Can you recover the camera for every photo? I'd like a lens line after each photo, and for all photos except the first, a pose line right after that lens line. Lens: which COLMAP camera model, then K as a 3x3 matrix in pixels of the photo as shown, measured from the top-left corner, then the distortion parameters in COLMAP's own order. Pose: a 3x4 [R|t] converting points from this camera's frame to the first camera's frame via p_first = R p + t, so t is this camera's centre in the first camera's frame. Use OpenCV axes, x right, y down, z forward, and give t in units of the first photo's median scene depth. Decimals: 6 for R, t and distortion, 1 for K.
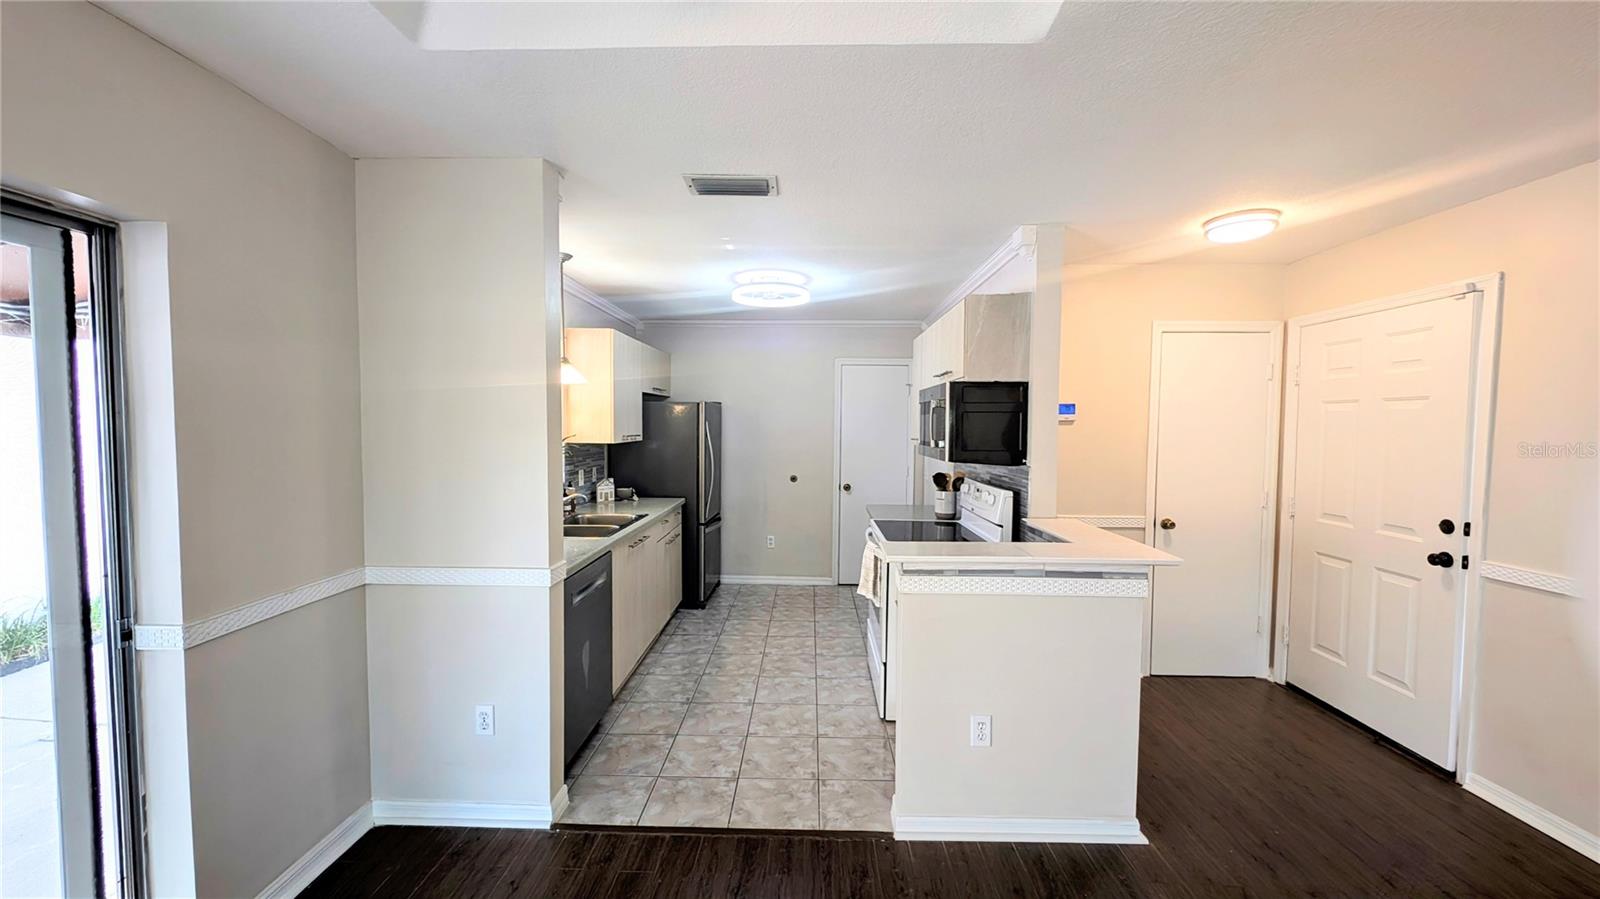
lens RADIAL K [[607.7, 0, 793.6], [0, 607.7, 450.0], [0, 0, 1]] dist [0.000159, -0.000018]
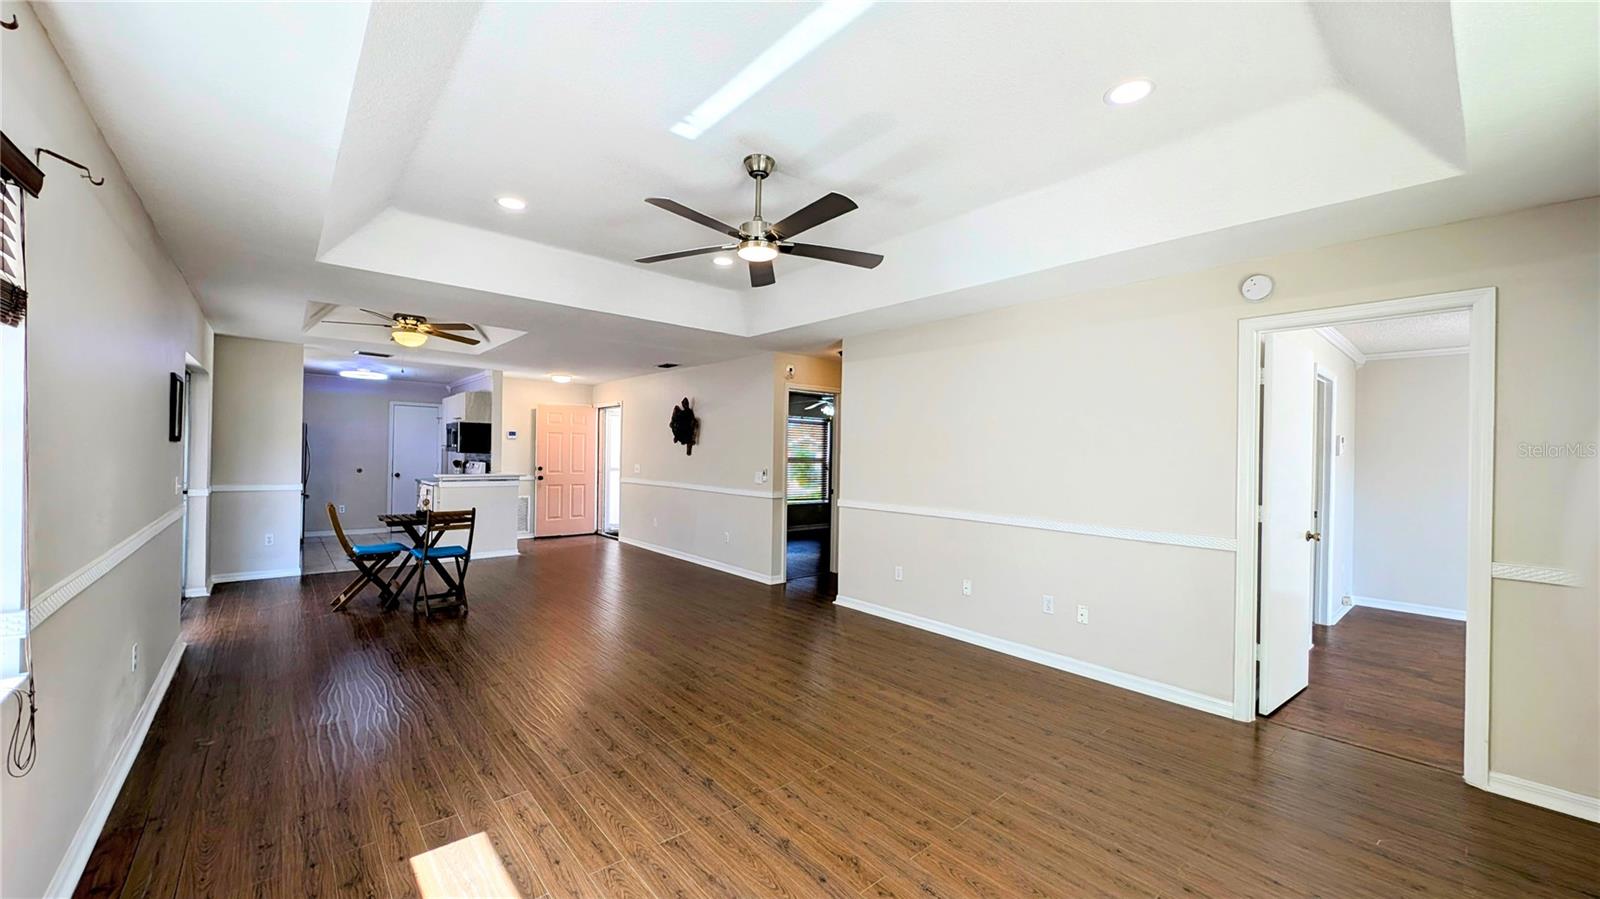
lens RADIAL K [[603.3, 0, 809.7], [0, 603.3, 452.7], [0, 0, 1]] dist [0.001067, -0.000082]
pose [[0.727632, 0.006597, 0.685936, -0.299272], [0.017198, 0.999464, -0.027856, 0.082518], [-0.685752, 0.032066, 0.727128, -1.336307]]
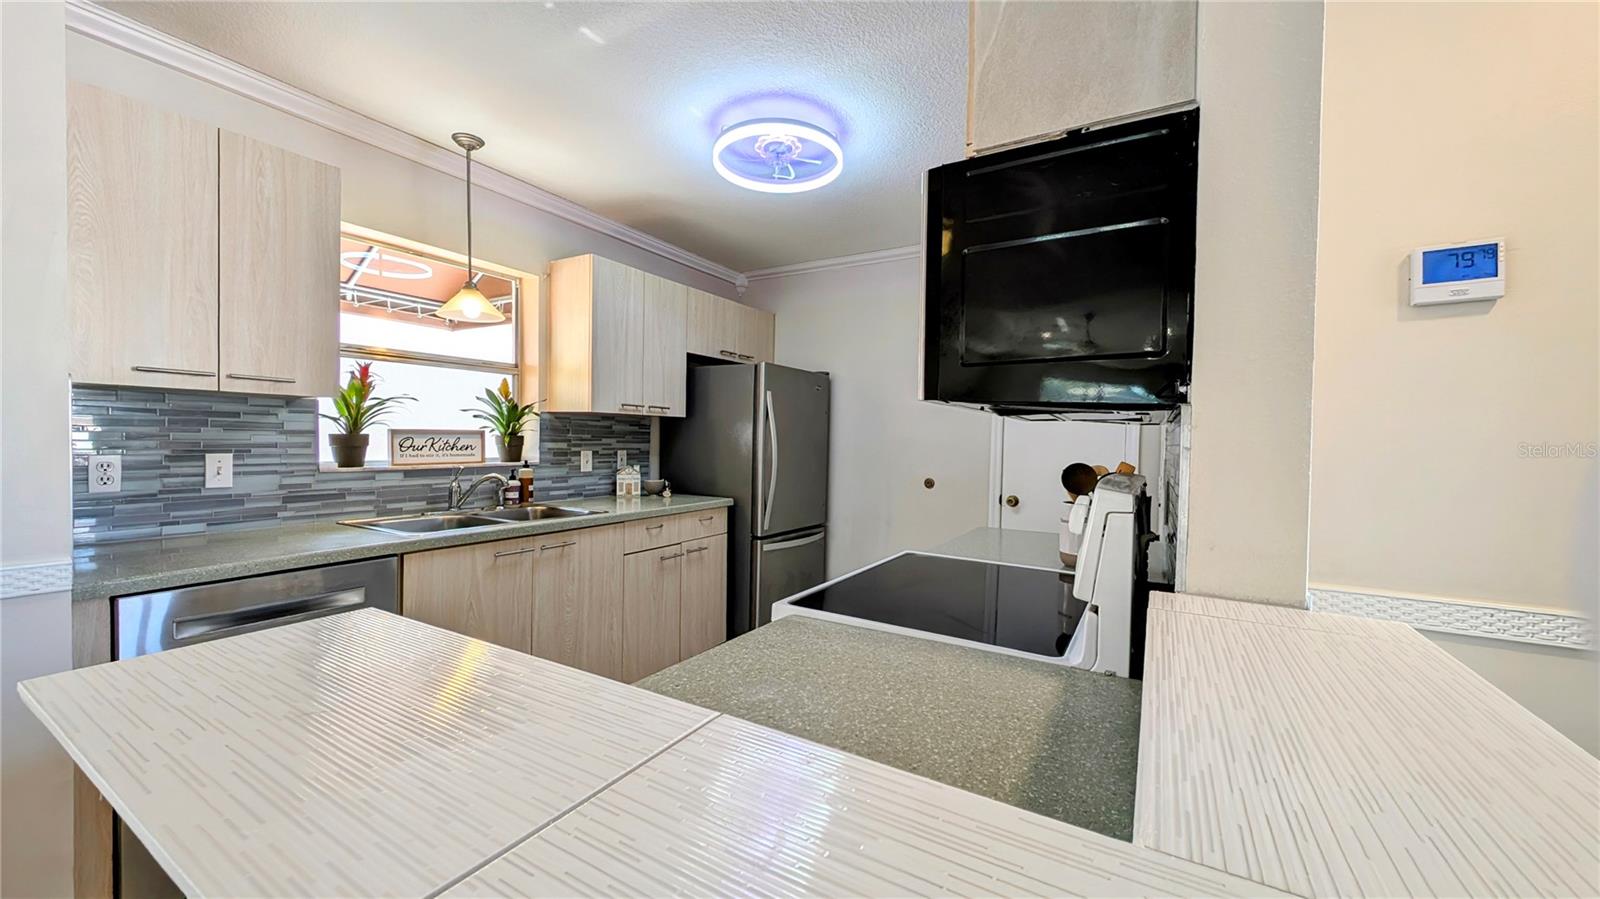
lens RADIAL K [[599.7, 0, 798.5], [0, 599.7, 449.8], [0, 0, 1]] dist [0.000840, -0.000324]
pose [[0.875079, 0.017670, -0.483658, 0.239576], [-0.033402, 0.999155, -0.023932, 0.038927], [0.482826, 0.037097, 0.874930, 0.448563]]
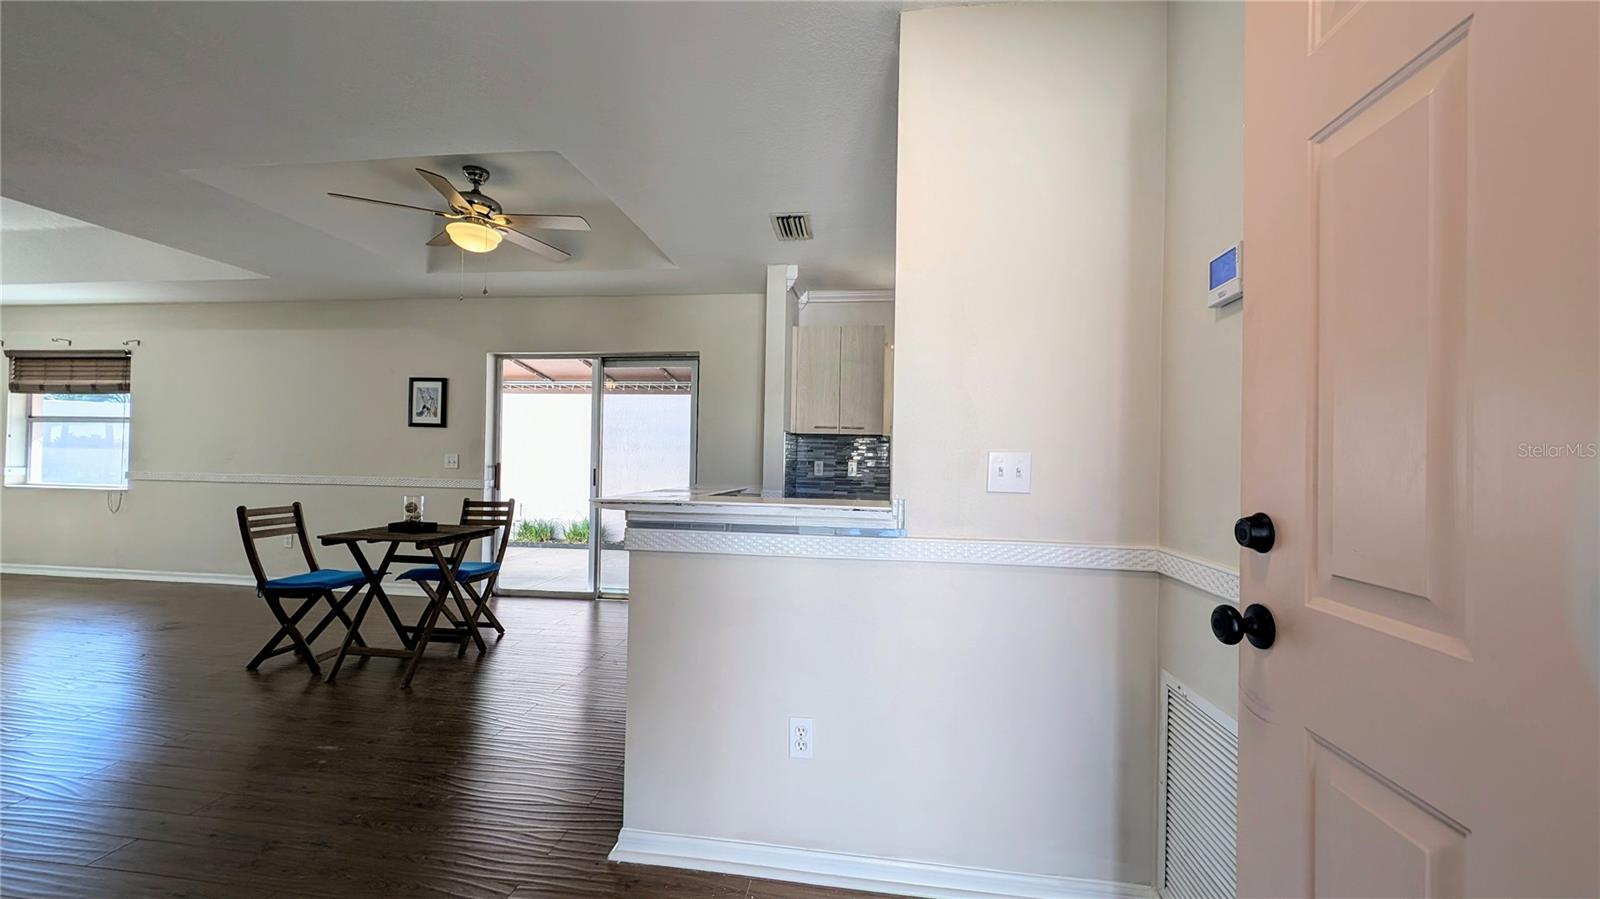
lens RADIAL K [[599.7, 0, 798.5], [0, 599.7, 449.8], [0, 0, 1]] dist [0.000840, -0.000324]
pose [[-0.104321, -0.018840, -0.994365, 0.651967], [-0.062296, 0.997981, -0.012372, 0.043930], [0.992591, 0.060655, -0.105284, 0.642894]]
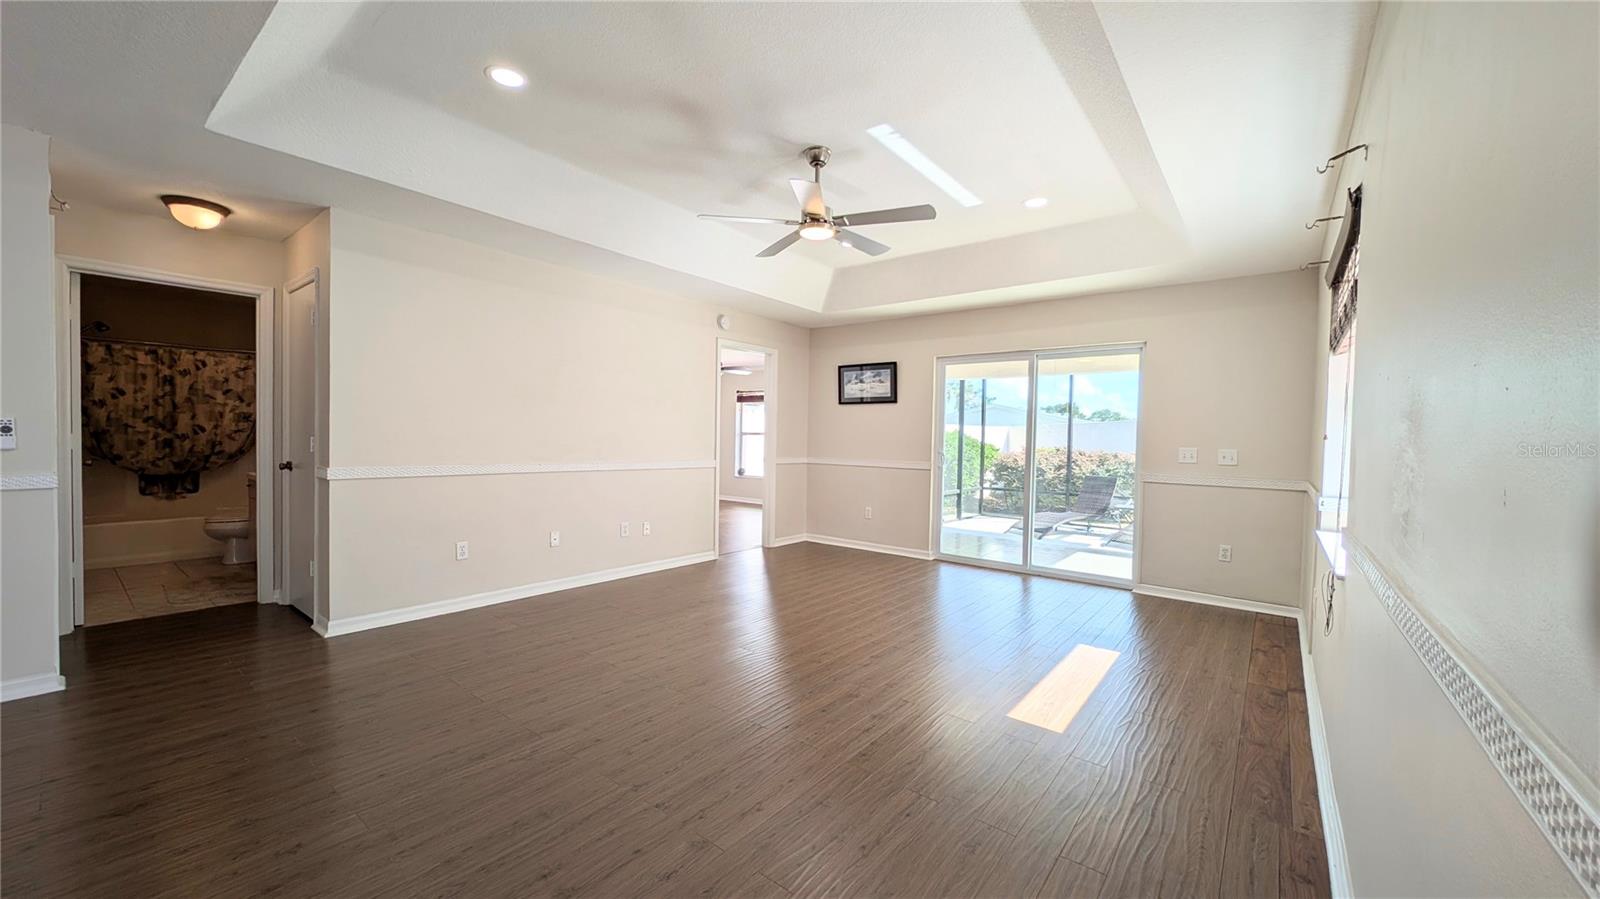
lens RADIAL K [[600.0, 0, 789.9], [0, 600.0, 450.8], [0, 0, 1]] dist [0.000043, -0.000123]
pose [[-0.799636, -0.036952, 0.599346, -0.326697], [0.001094, 0.998013, 0.062991, 0.074963], [-0.600483, 0.051026, -0.798008, -0.221775]]
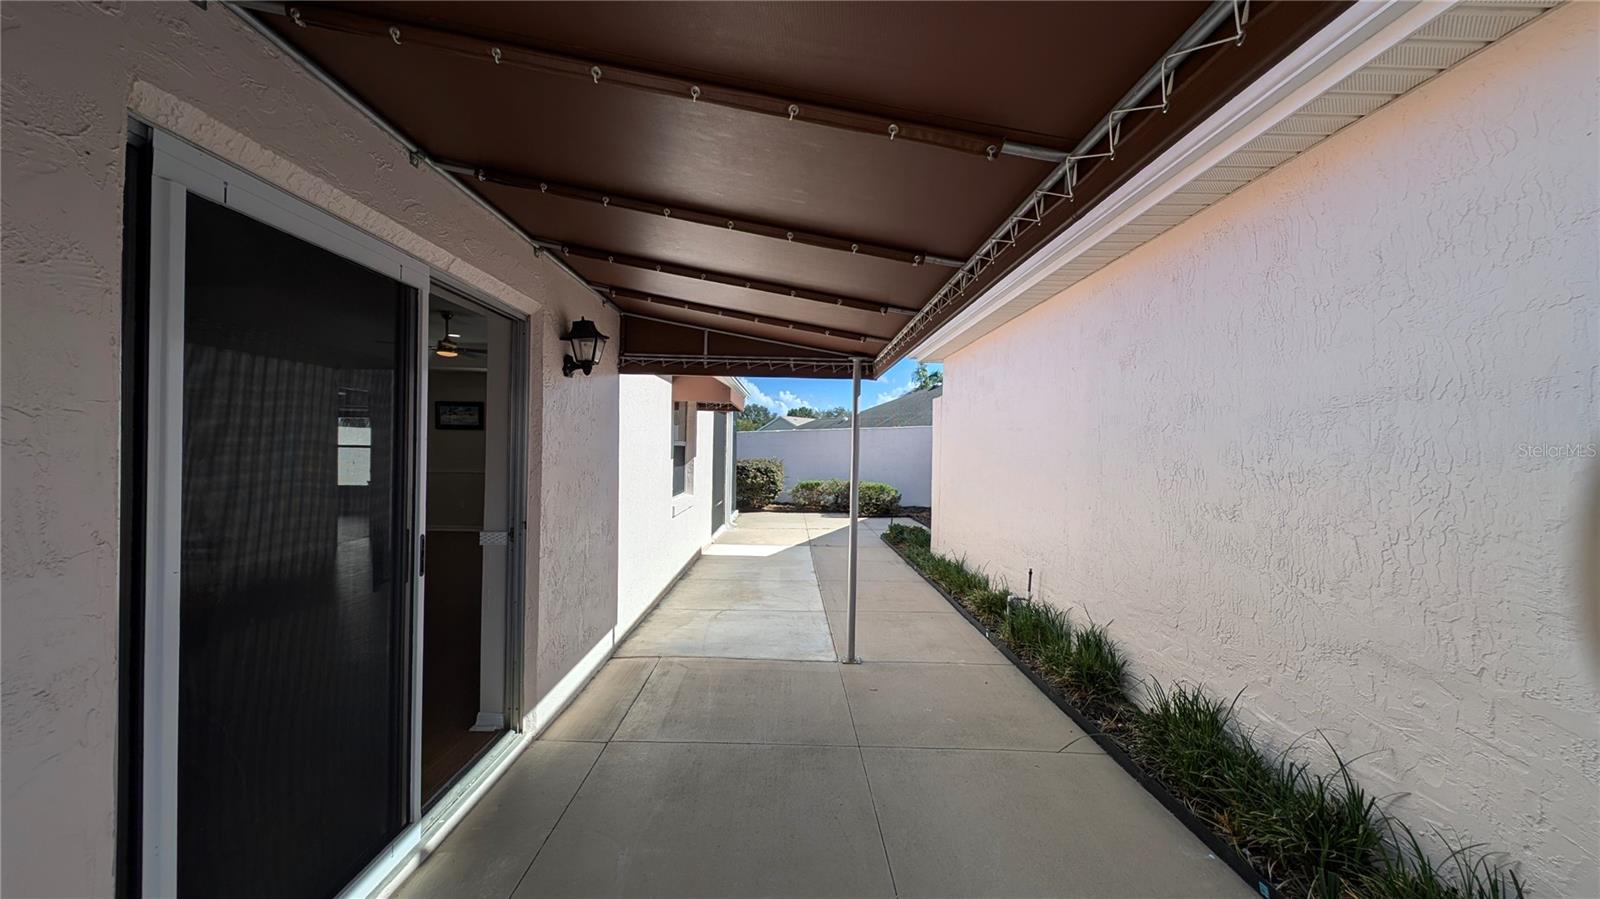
lens RADIAL K [[599.7, 0, 798.5], [0, 599.7, 449.8], [0, 0, 1]] dist [0.000840, -0.000324]
pose [[-0.998463, -0.026235, -0.048821, -0.668687], [-0.028519, 0.998502, 0.046695, -0.006577], [0.047523, 0.048015, -0.997715, 0.623325]]
